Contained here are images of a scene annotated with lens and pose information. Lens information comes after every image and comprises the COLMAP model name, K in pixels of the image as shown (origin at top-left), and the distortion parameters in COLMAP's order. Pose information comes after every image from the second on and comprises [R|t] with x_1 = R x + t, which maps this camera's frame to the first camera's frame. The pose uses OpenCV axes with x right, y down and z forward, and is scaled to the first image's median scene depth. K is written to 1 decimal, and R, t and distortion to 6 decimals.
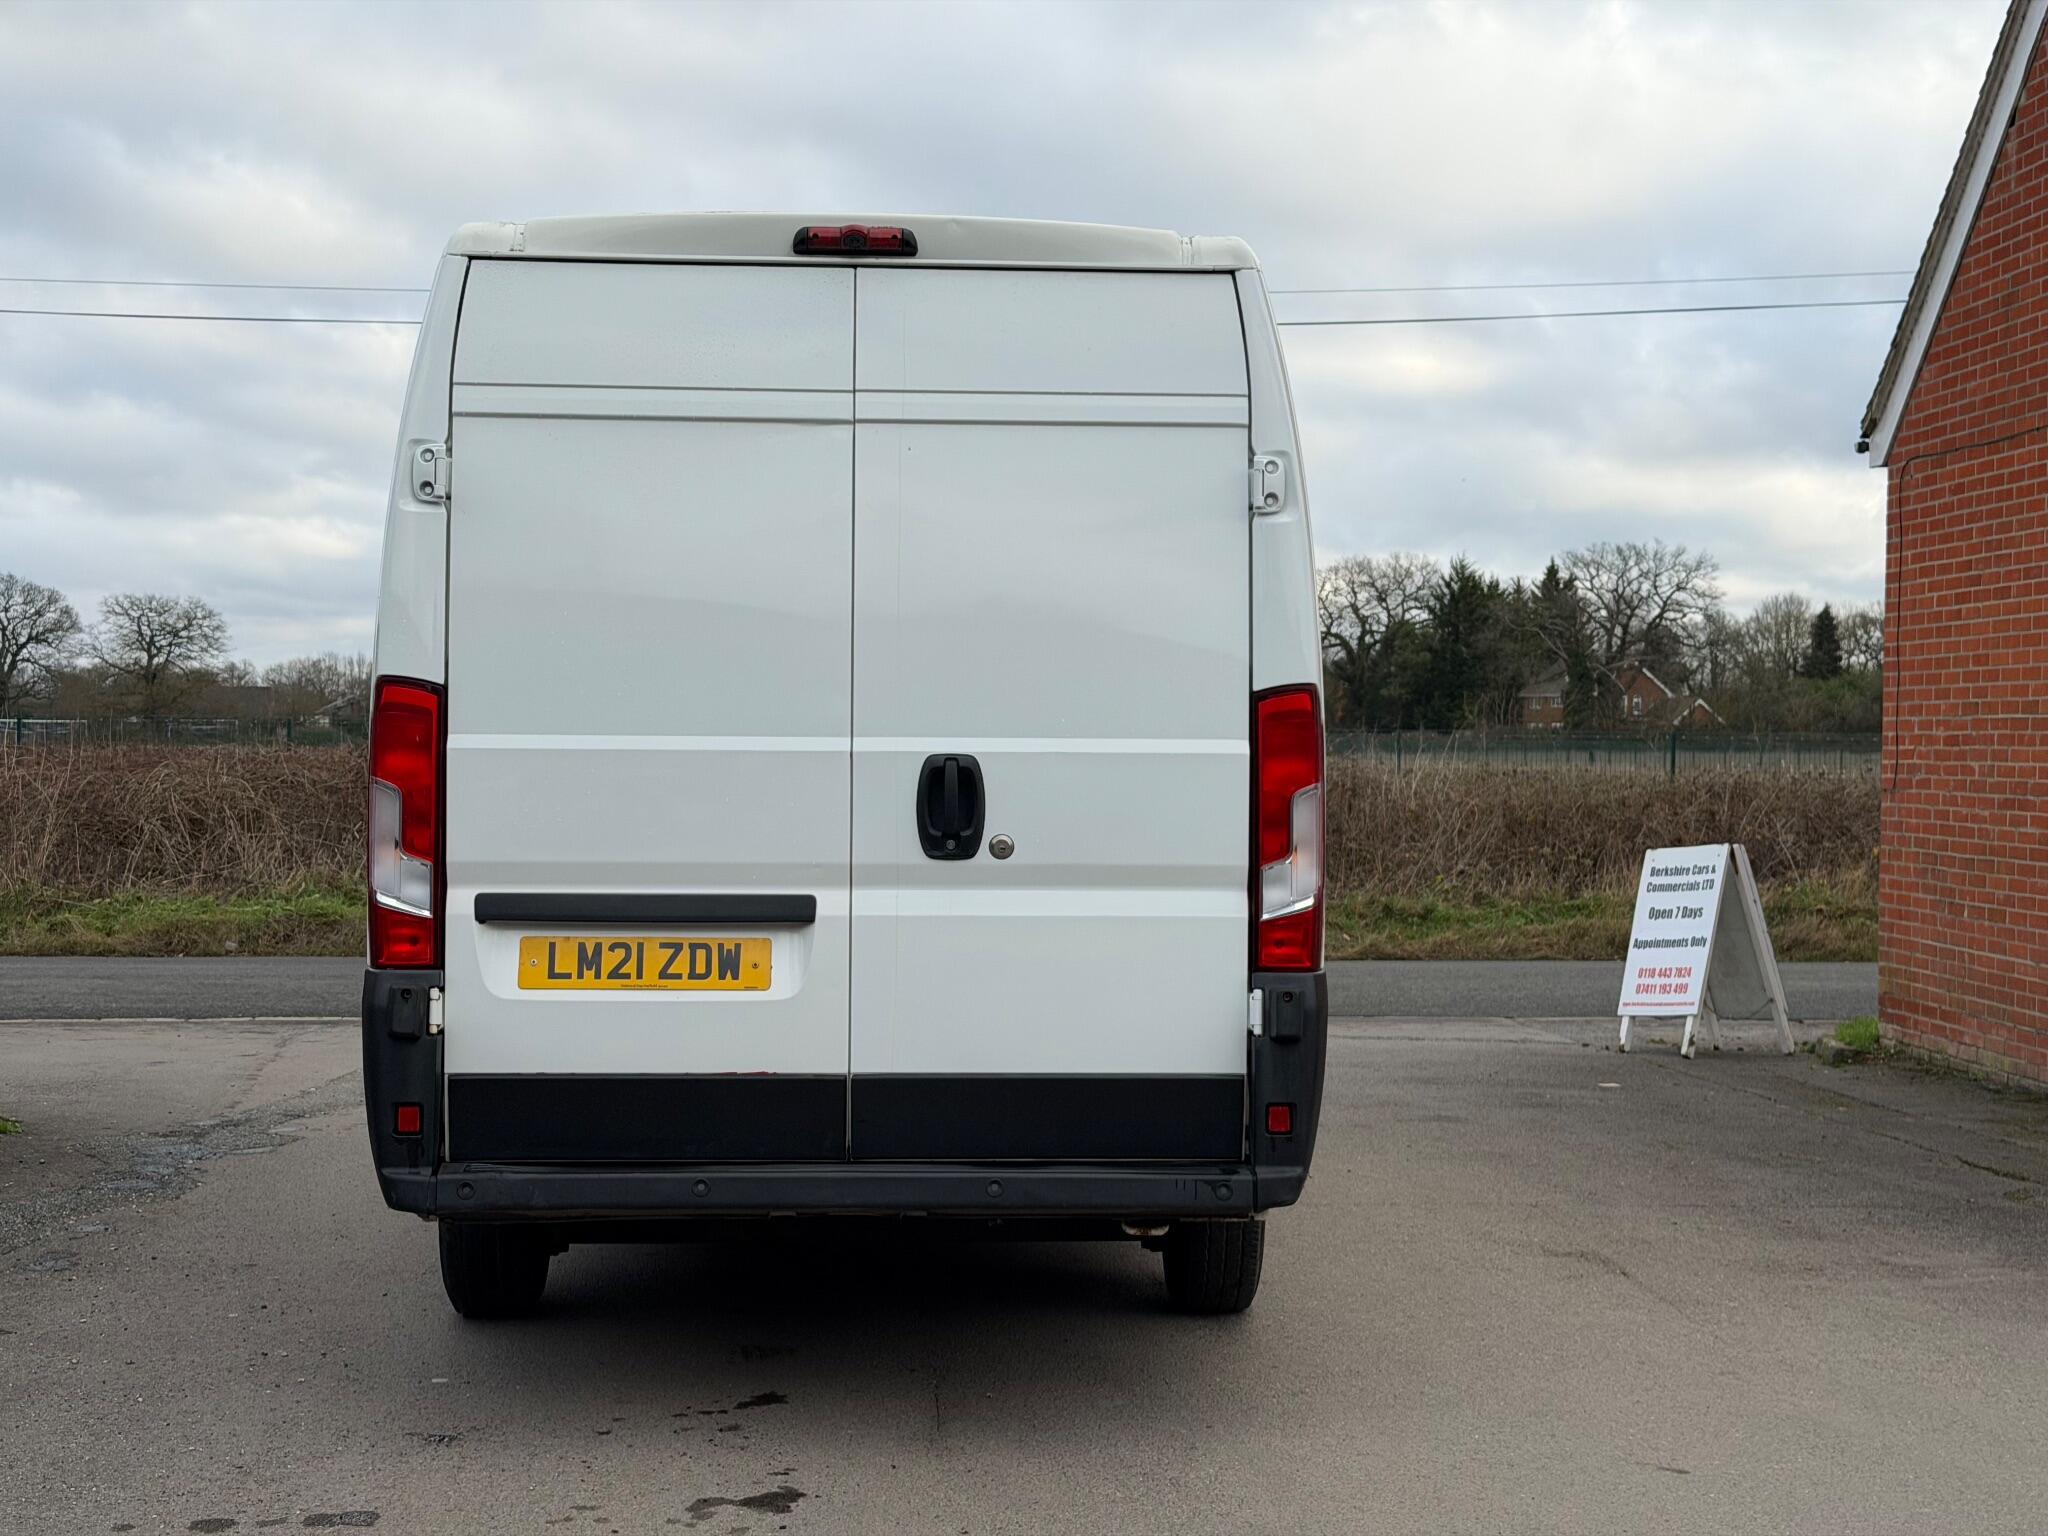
lens RADIAL K [[2896.1, 0, 1027.2], [0, 2896.1, 747.4], [0, 0, 1]] dist [0.116492, -0.002716]
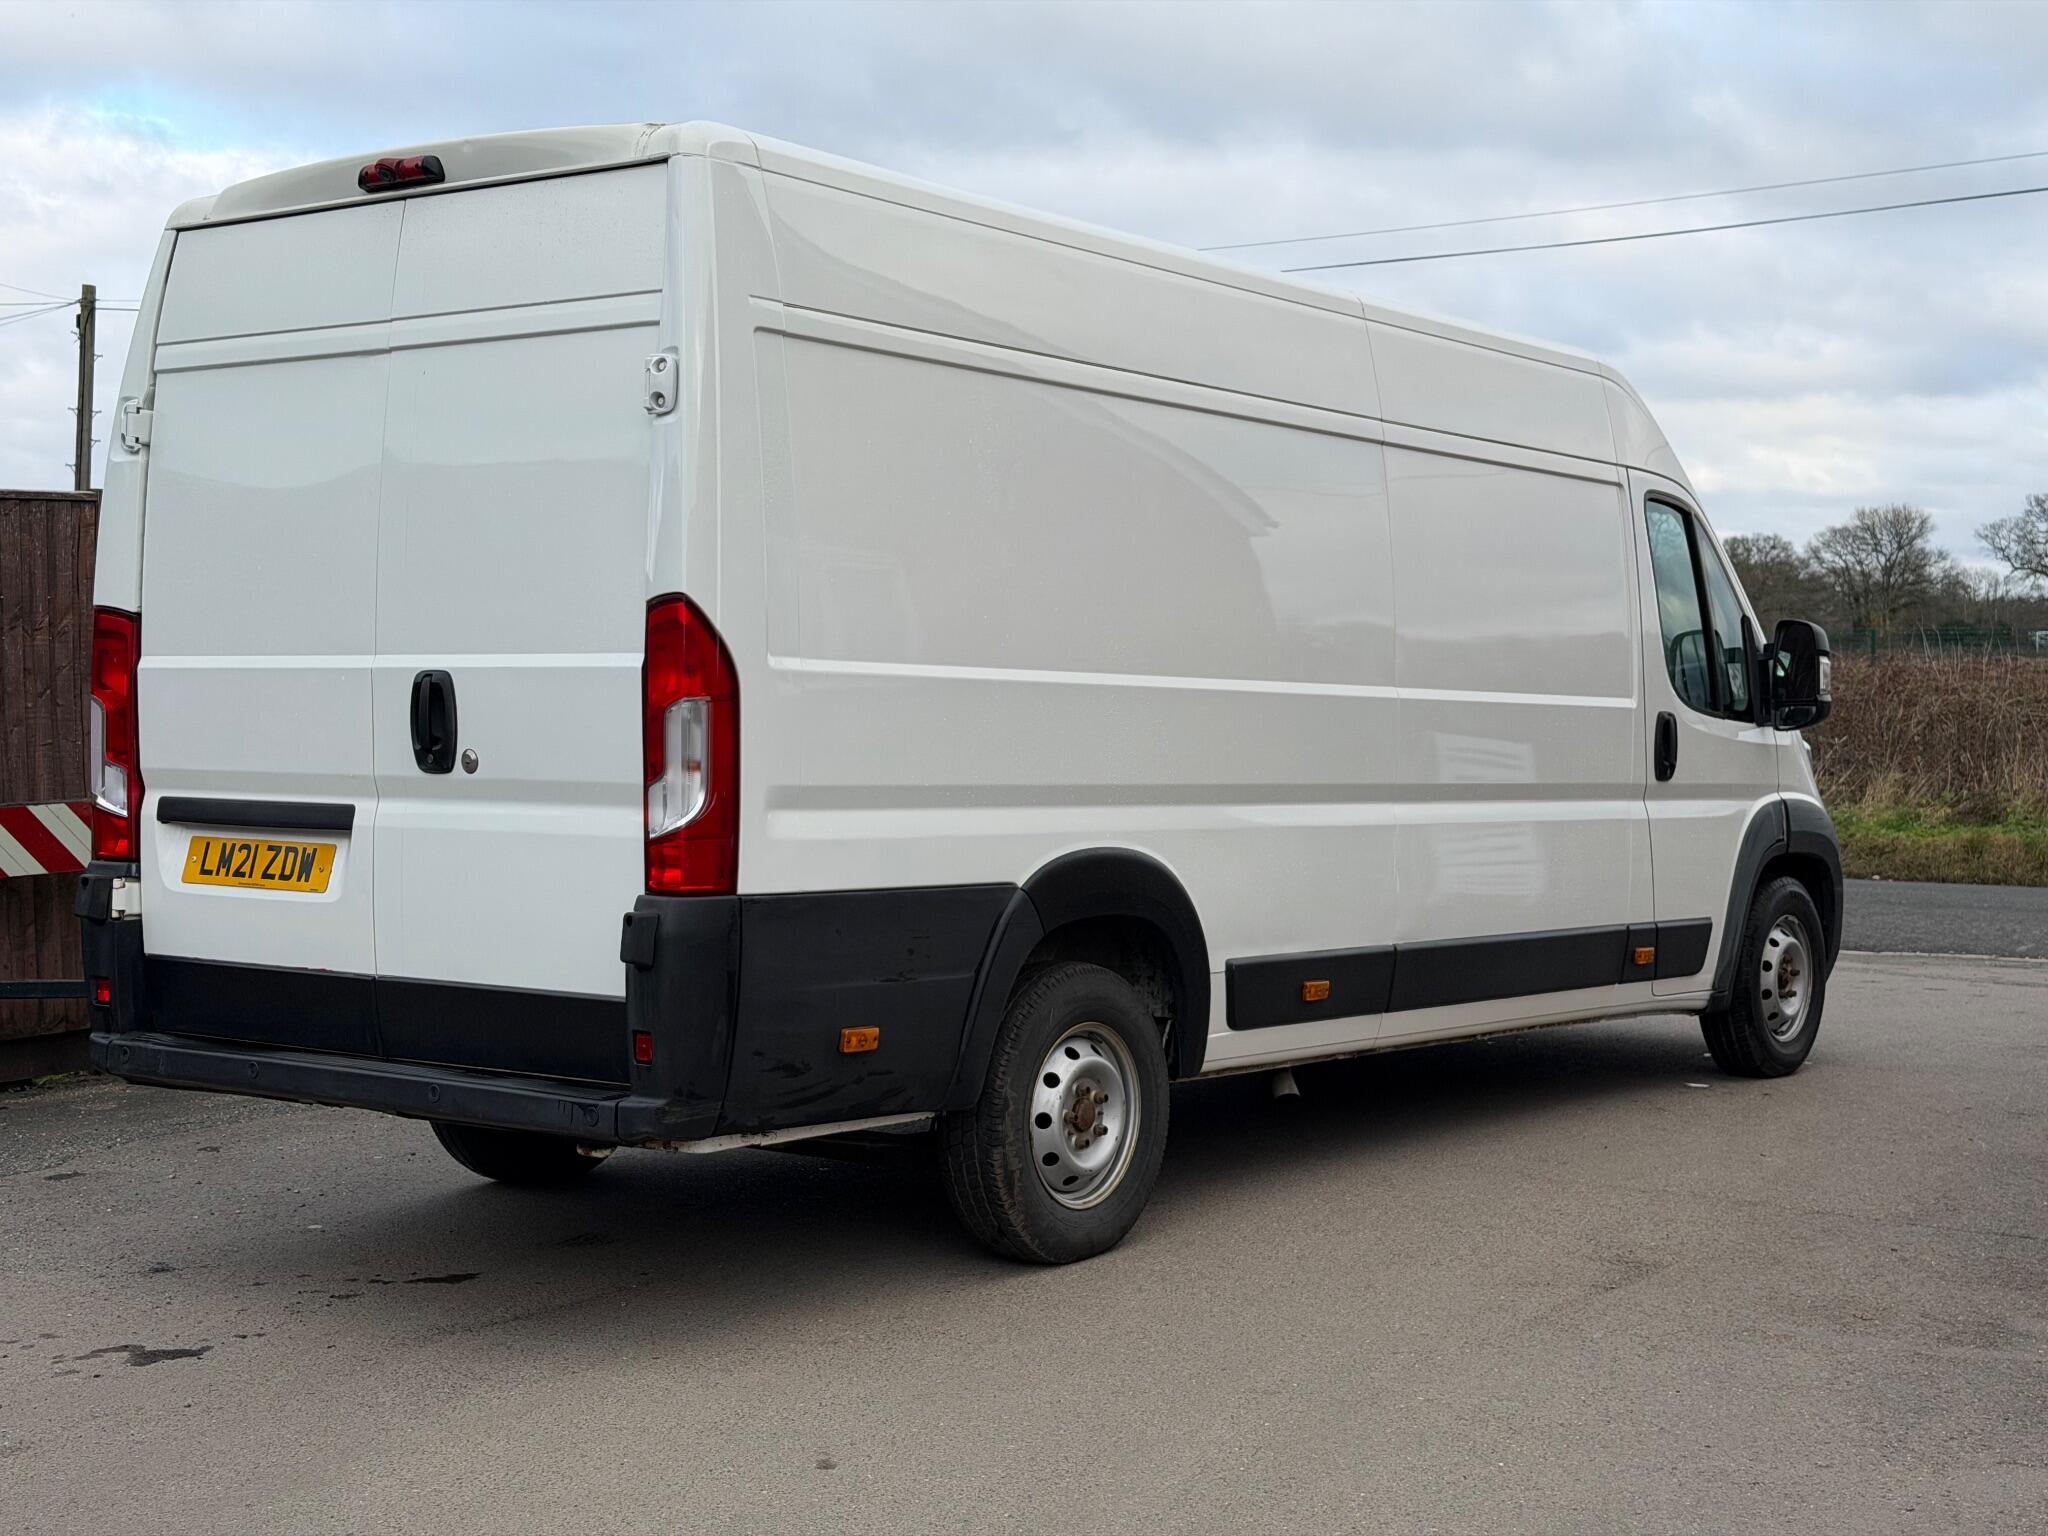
lens RADIAL K [[2911.6, 0, 999.2], [0, 2911.6, 773.7], [0, 0, 1]] dist [0.143945, -0.091984]
pose [[0.752274, 0.013781, -0.658706, 0.801547], [0.011475, 0.999356, 0.034012, 0.005903], [0.658750, -0.033145, 0.751631, 0.349666]]
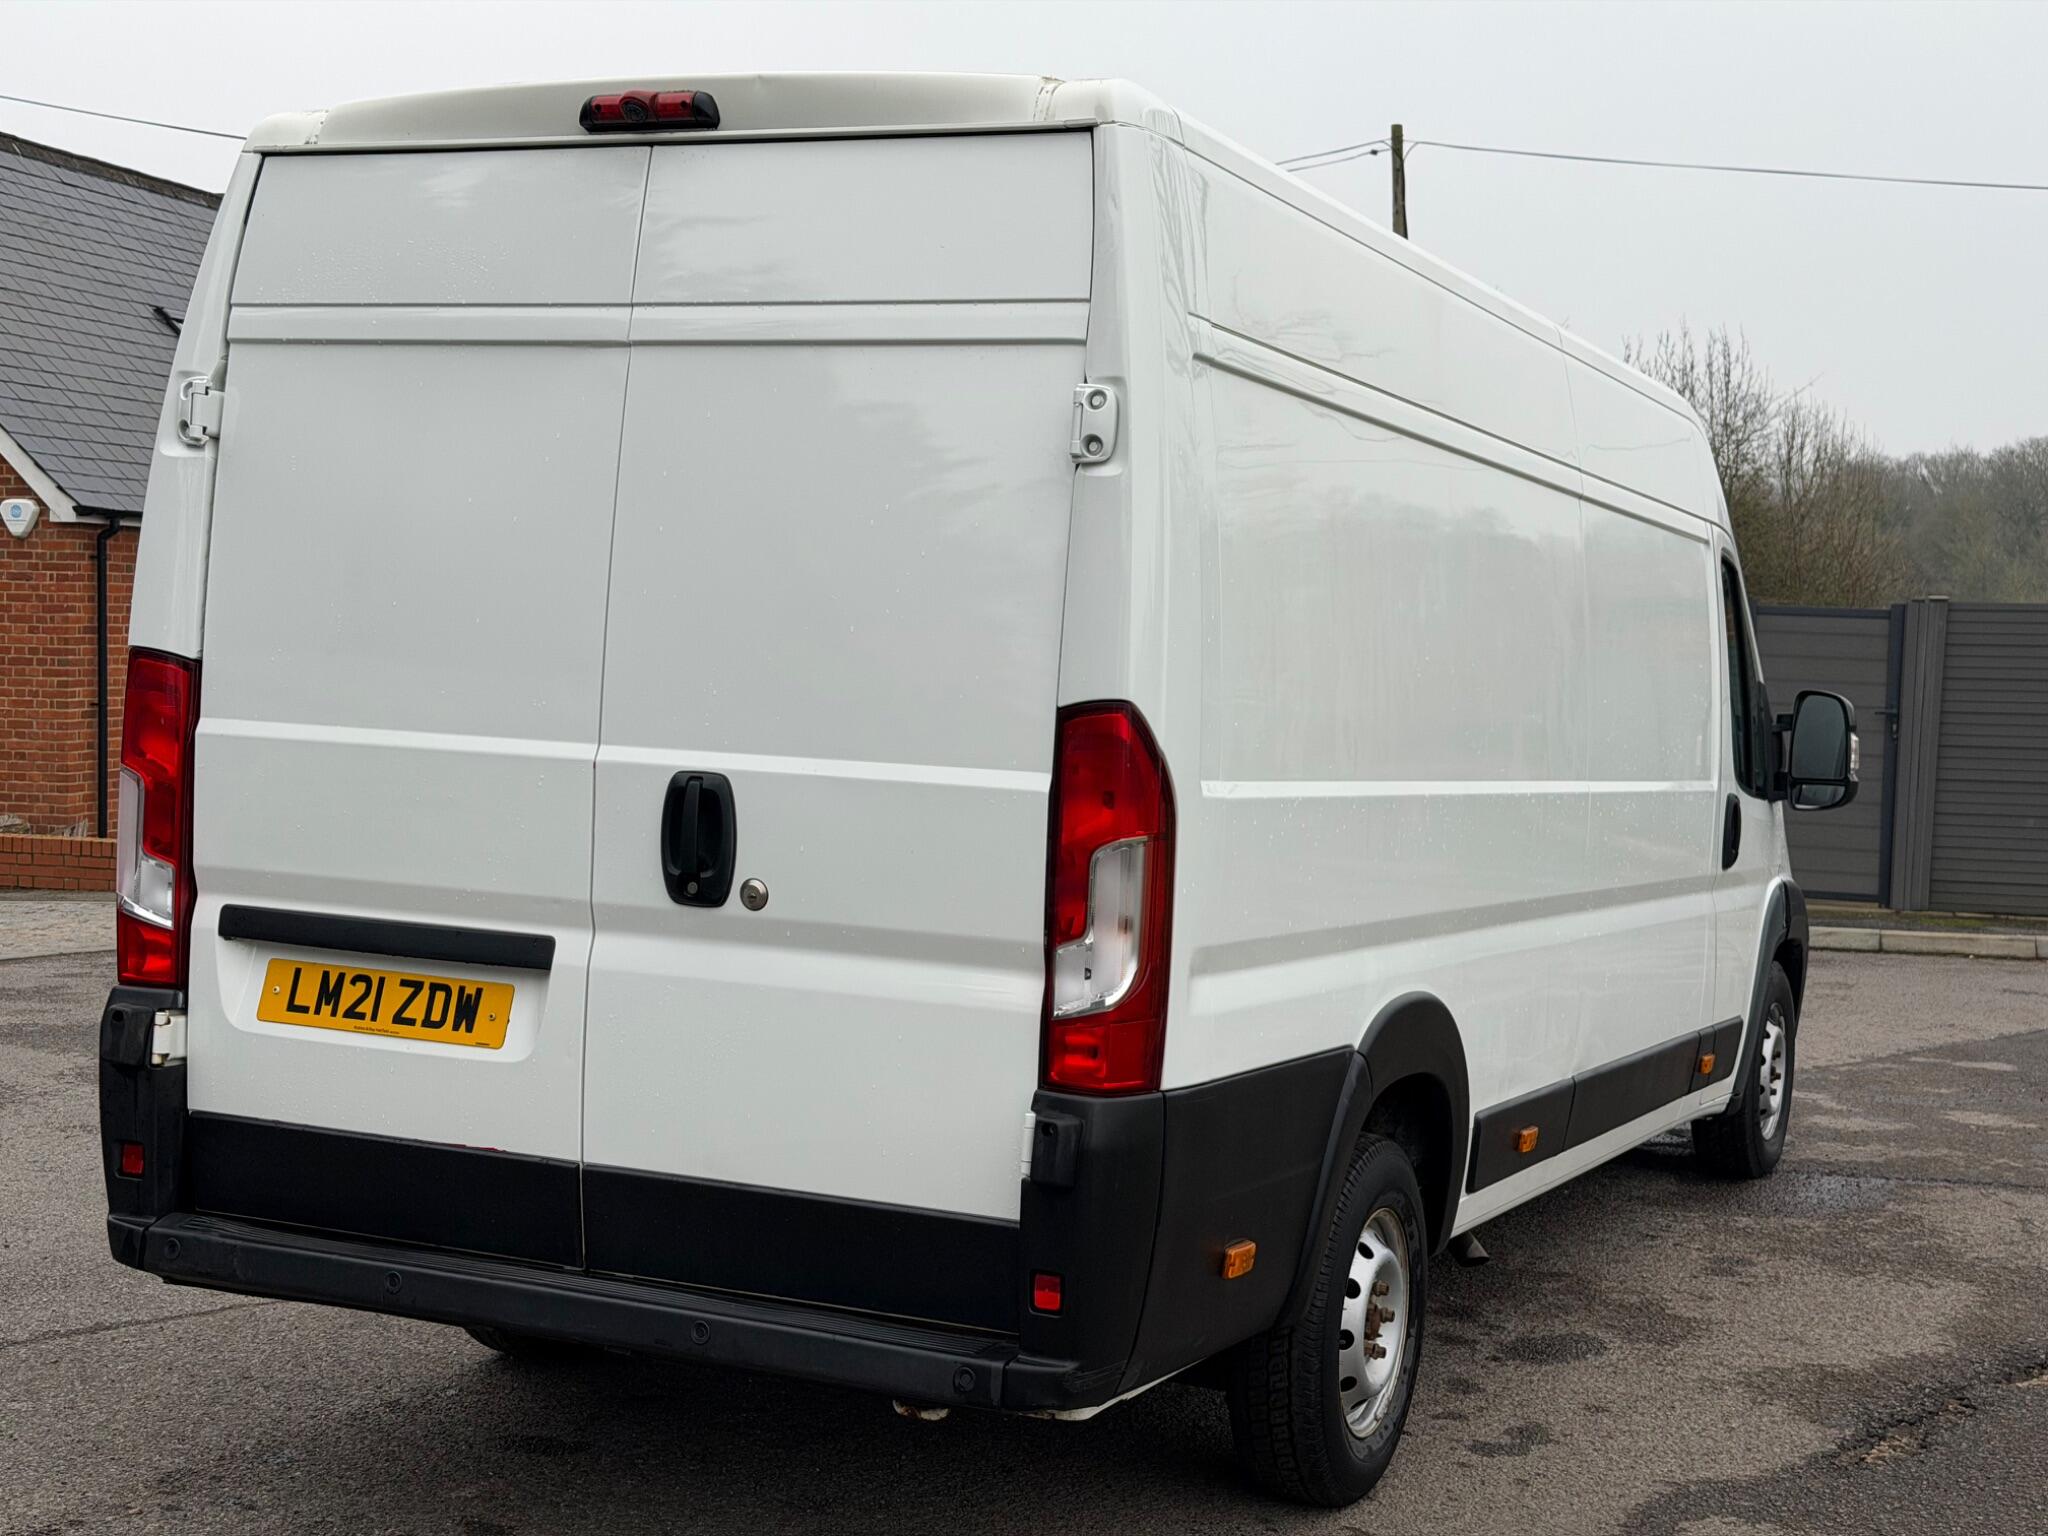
lens RADIAL K [[2911.6, 0, 999.2], [0, 2911.6, 773.7], [0, 0, 1]] dist [0.143945, -0.091984]
pose [[0.879677, 0.054134, -0.472480, 0.413549], [-0.032875, 0.998046, 0.053144, -0.041219], [0.474434, -0.031217, 0.879737, 0.343752]]
